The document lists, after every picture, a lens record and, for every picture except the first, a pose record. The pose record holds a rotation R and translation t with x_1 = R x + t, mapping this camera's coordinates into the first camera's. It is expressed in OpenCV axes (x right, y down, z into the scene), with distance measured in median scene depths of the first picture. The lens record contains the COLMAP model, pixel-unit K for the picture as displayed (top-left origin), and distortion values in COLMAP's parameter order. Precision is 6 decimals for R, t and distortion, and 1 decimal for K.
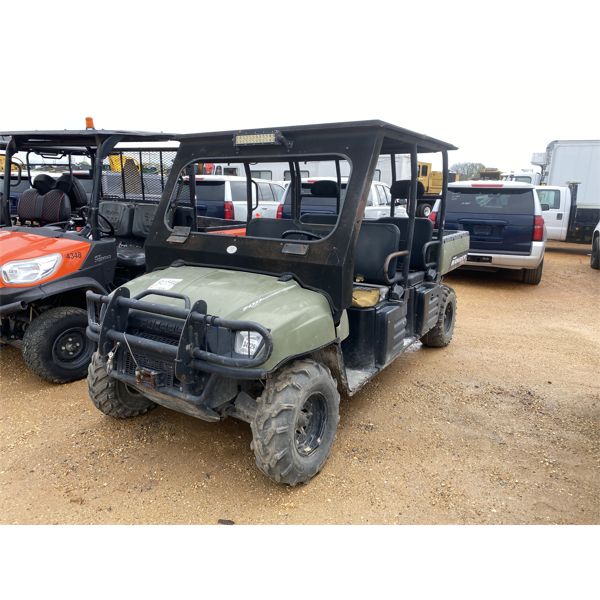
lens RADIAL K [[448.8, 0, 299.7], [0, 448.8, 305.4], [0, 0, 1]] dist [0.032521, -0.044021]
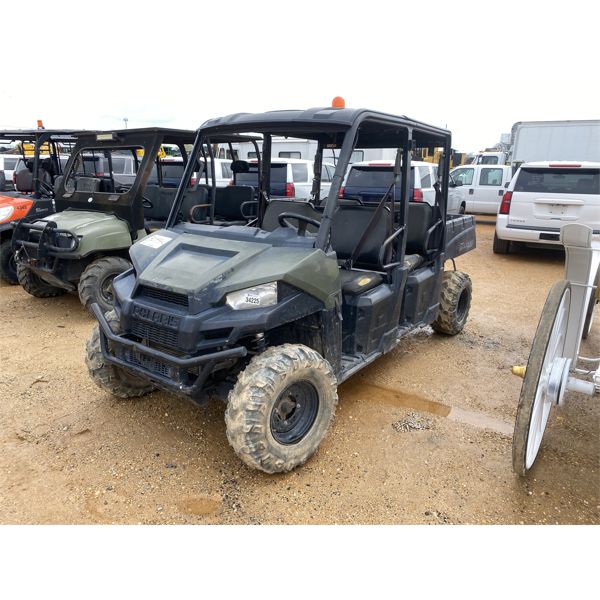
lens RADIAL K [[448.8, 0, 297.9], [0, 448.8, 308.9], [0, 0, 1]] dist [0.032521, -0.044021]
pose [[0.995665, 0.024147, -0.089827, 0.708349], [-0.019976, 0.998693, 0.047045, 0.174619], [0.090846, -0.045047, 0.994846, -0.614676]]
